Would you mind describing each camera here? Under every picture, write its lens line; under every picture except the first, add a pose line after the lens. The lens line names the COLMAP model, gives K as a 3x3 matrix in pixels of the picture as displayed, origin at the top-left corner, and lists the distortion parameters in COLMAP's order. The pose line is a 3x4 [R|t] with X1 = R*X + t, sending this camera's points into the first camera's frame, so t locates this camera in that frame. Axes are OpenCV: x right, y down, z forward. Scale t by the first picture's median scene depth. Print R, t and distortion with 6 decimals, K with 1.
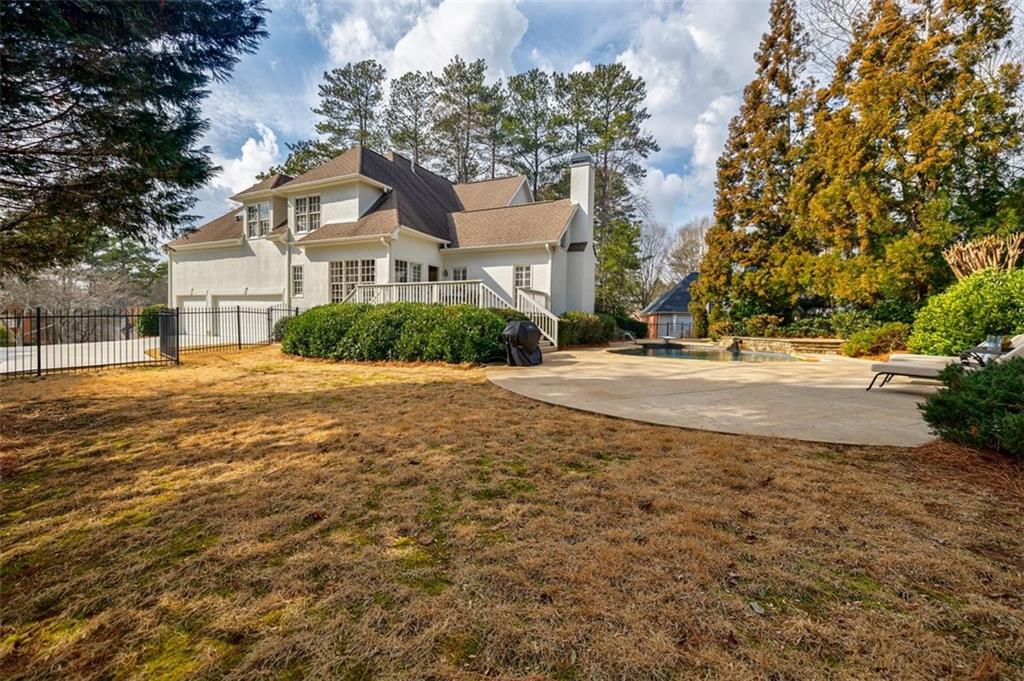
lens RADIAL K [[438.6, 0, 515.3], [0, 438.6, 338.5], [0, 0, 1]] dist [0.000085, -0.000043]
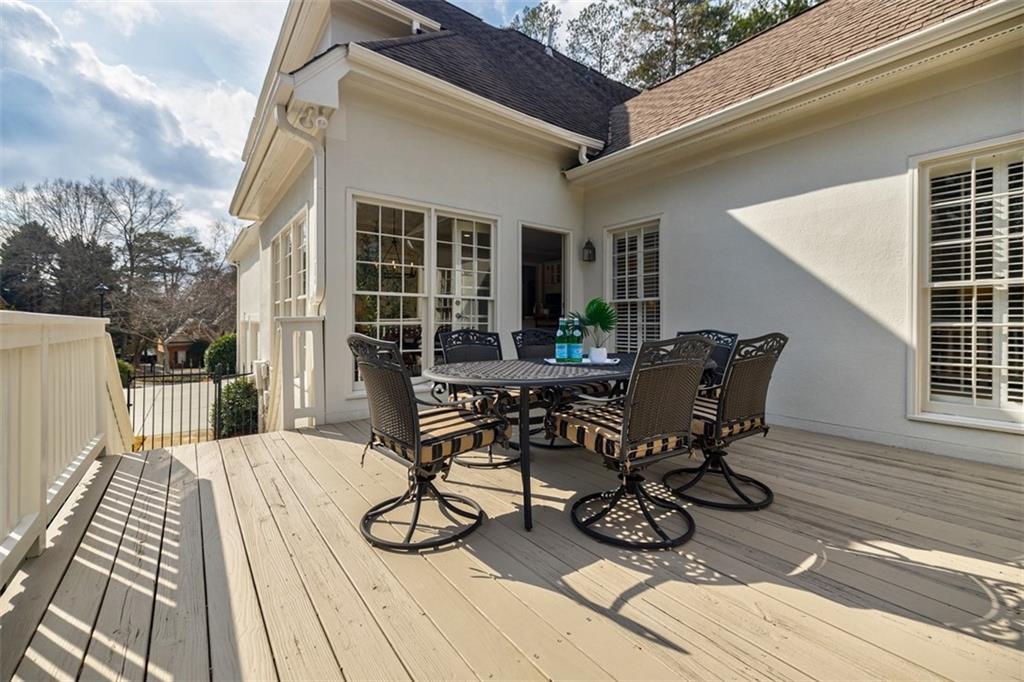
lens RADIAL K [[438.6, 0, 514.3], [0, 438.6, 334.8], [0, 0, 1]] dist [0.000085, -0.000043]
pose [[0.894402, -0.006354, -0.447219, -0.070440], [0.001646, 0.999939, -0.010913, -0.089604], [0.447261, 0.009025, 0.894358, 0.715656]]
